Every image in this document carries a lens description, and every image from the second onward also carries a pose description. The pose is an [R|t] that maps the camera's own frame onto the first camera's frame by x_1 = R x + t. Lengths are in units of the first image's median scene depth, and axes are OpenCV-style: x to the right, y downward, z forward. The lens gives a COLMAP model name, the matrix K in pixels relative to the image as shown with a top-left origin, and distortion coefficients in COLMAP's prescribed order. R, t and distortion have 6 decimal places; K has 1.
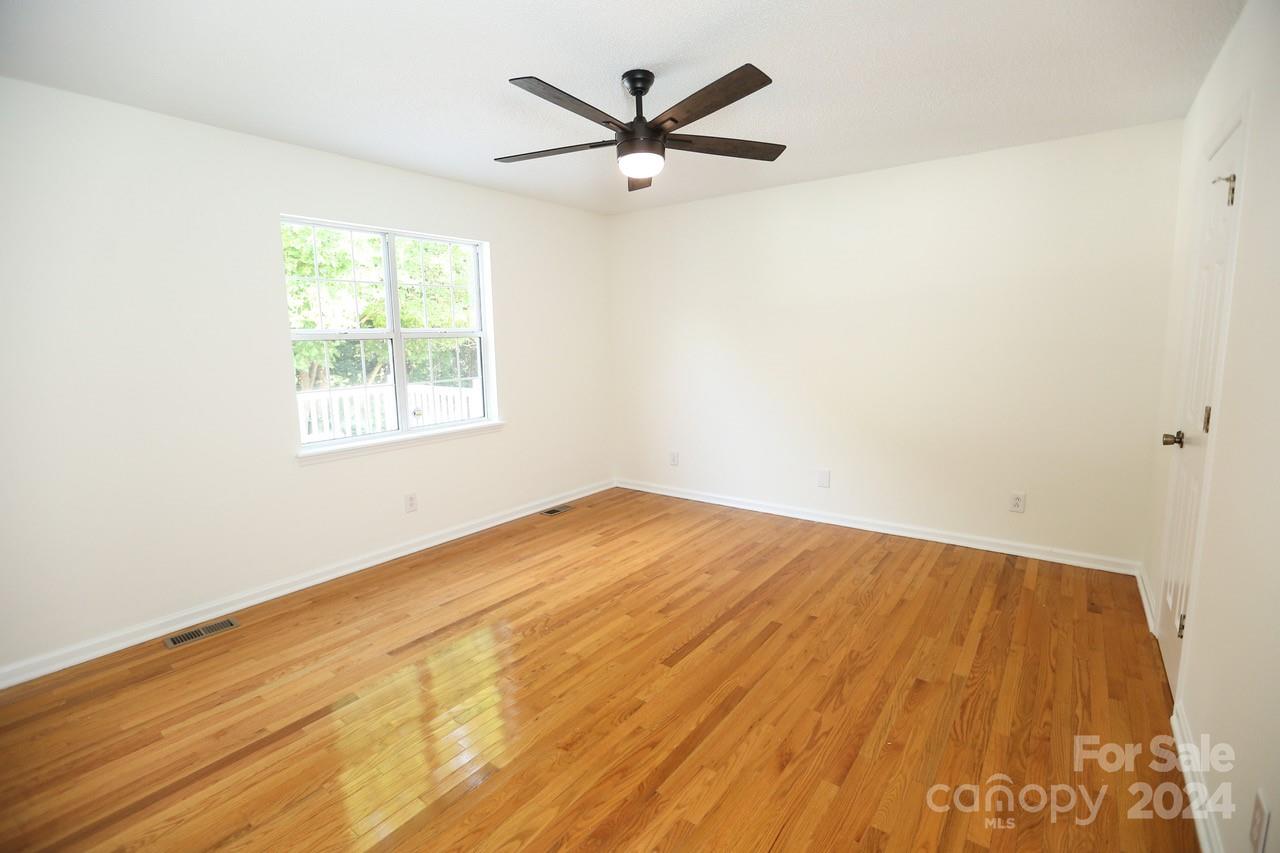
lens RADIAL K [[593.8, 0, 648.7], [0, 593.8, 418.0], [0, 0, 1]] dist [-0.014980, 0.000730]
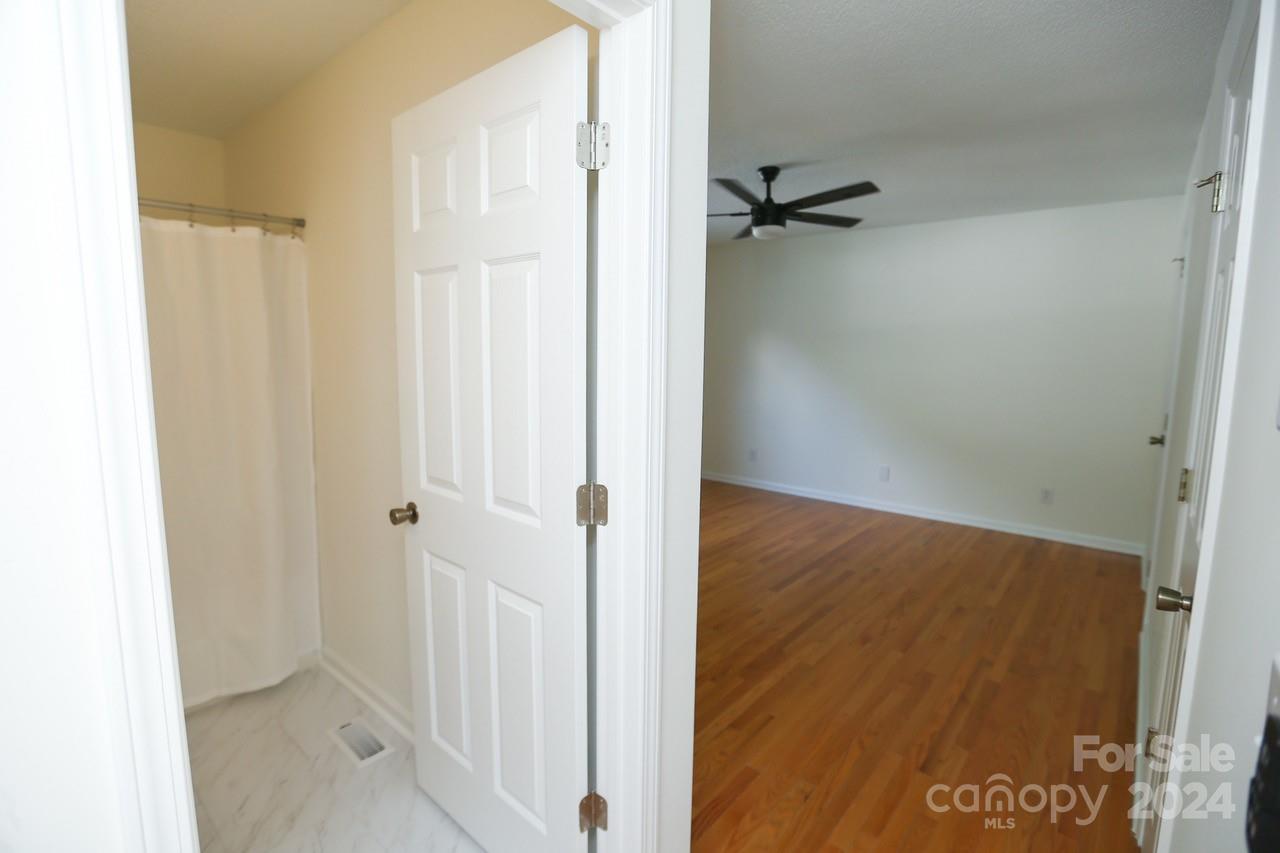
lens RADIAL K [[591.8, 0, 648.3], [0, 591.8, 428.9], [0, 0, 1]] dist [-0.016006, 0.000159]
pose [[0.997056, 0.036040, -0.067676, -0.150821], [-0.036085, 0.999349, 0.000549, 0.039006], [0.067651, 0.001895, 0.997707, -0.336874]]
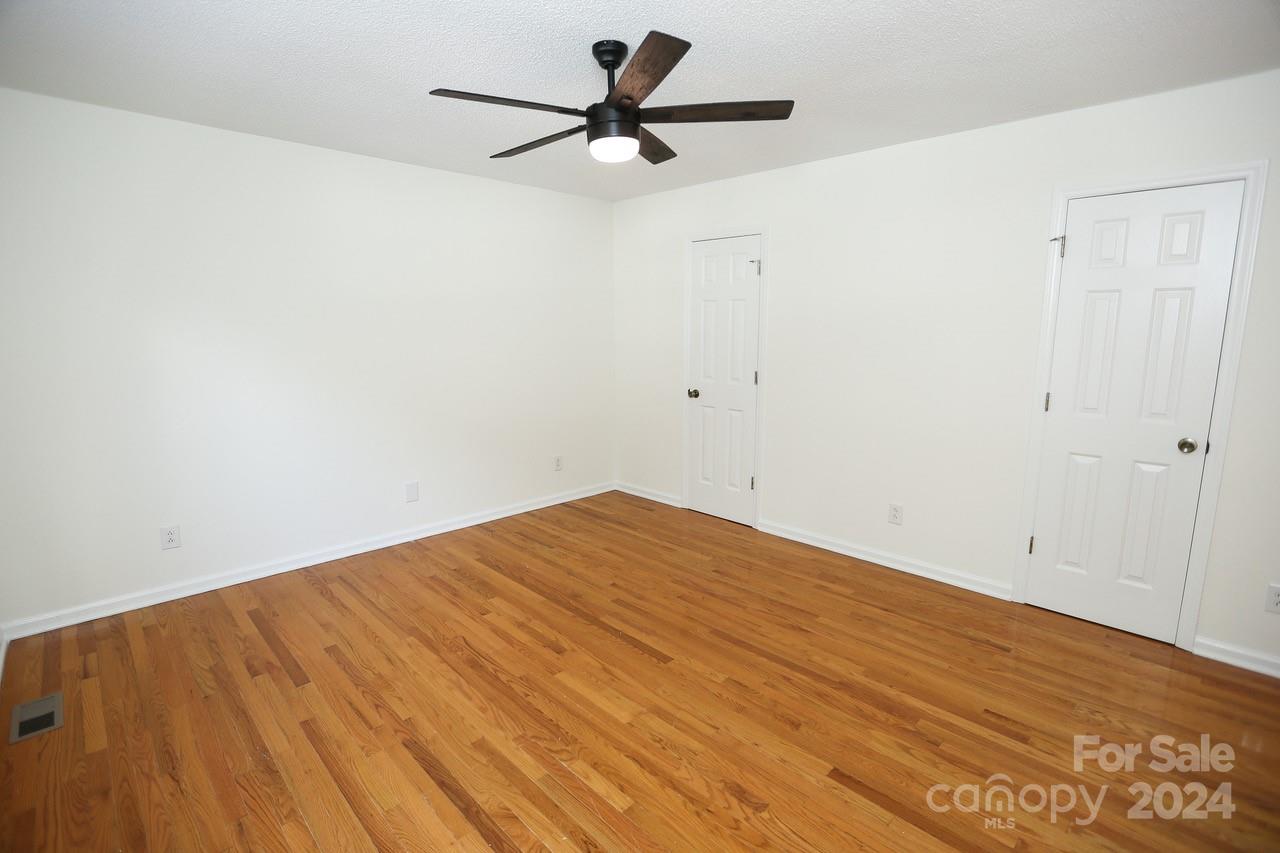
lens RADIAL K [[593.8, 0, 648.7], [0, 593.8, 418.0], [0, 0, 1]] dist [-0.014980, 0.000730]
pose [[0.133575, -0.124052, 0.983244, -0.777582], [0.118507, 0.987015, 0.108428, -0.096604], [-0.983928, 0.102038, 0.146542, 0.698959]]
